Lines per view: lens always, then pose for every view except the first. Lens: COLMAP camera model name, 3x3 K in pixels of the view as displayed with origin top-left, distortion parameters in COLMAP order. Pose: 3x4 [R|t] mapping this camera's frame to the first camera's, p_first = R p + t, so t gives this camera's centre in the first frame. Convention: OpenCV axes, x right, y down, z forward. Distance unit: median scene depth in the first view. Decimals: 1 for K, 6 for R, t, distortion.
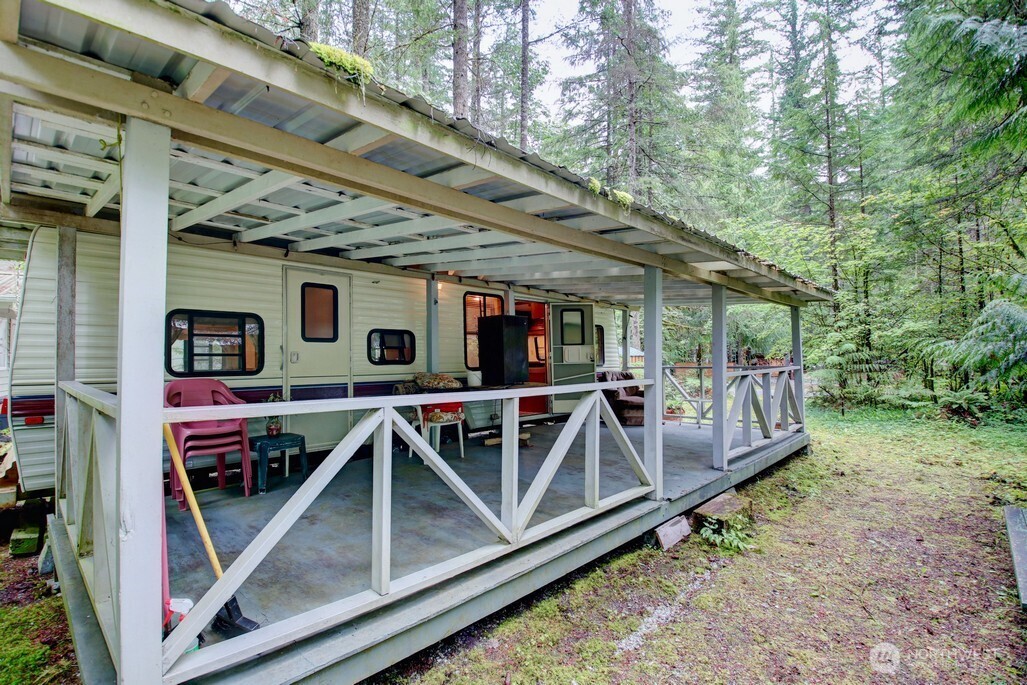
lens RADIAL K [[480.9, 0, 512.7], [0, 480.9, 345.6], [0, 0, 1]] dist [0.017695, -0.028671]
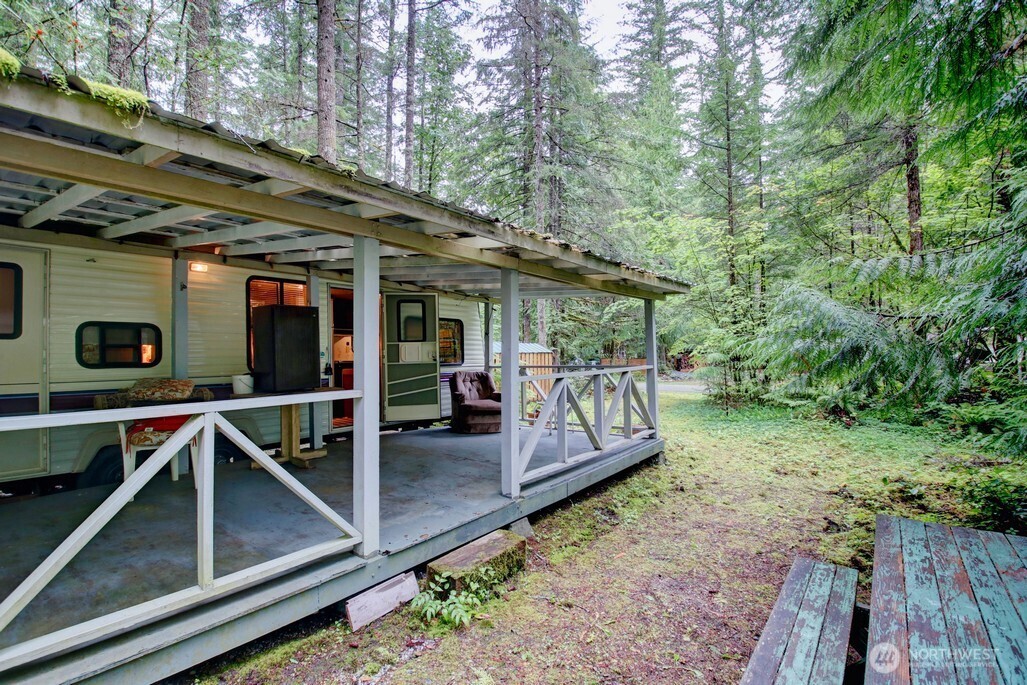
lens RADIAL K [[477.6, 0, 513.7], [0, 477.6, 344.4], [0, 0, 1]] dist [0.032454, -0.046112]
pose [[0.994508, 0.000187, 0.104657, 0.216954], [-0.001058, 0.999965, 0.008271, -0.003332], [-0.104652, -0.008336, 0.994474, 0.122584]]
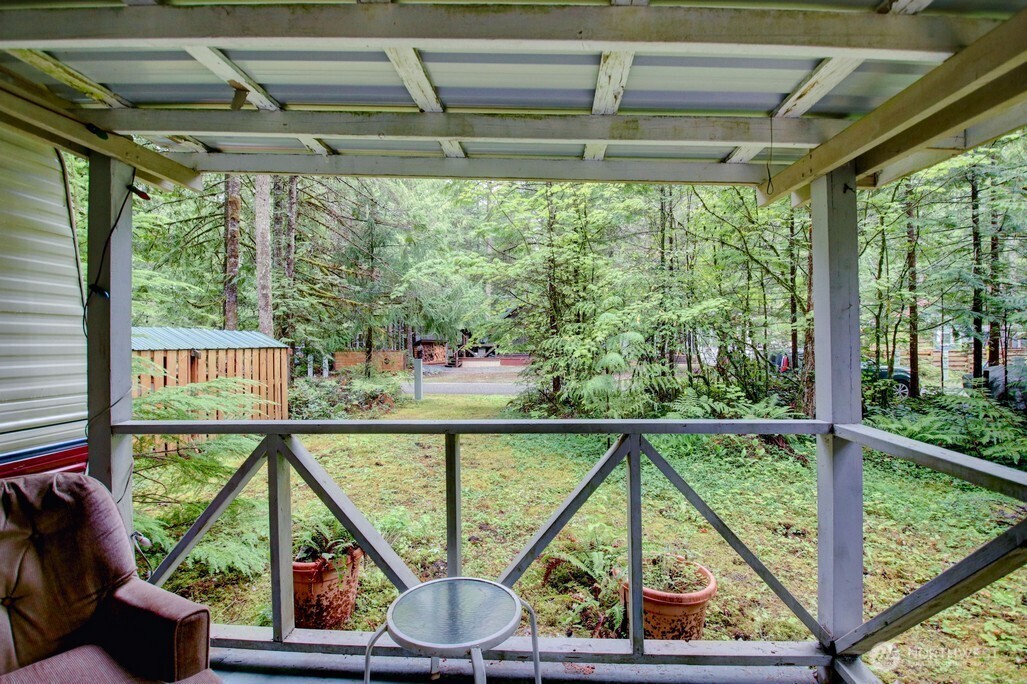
lens RADIAL K [[477.6, 0, 513.7], [0, 477.6, 343.9], [0, 0, 1]] dist [0.032454, -0.046112]
pose [[0.777247, -0.002332, 0.629191, 0.278769], [-0.016312, 0.999582, 0.023855, 0.001381], [-0.628984, -0.028805, 0.776884, 0.823602]]
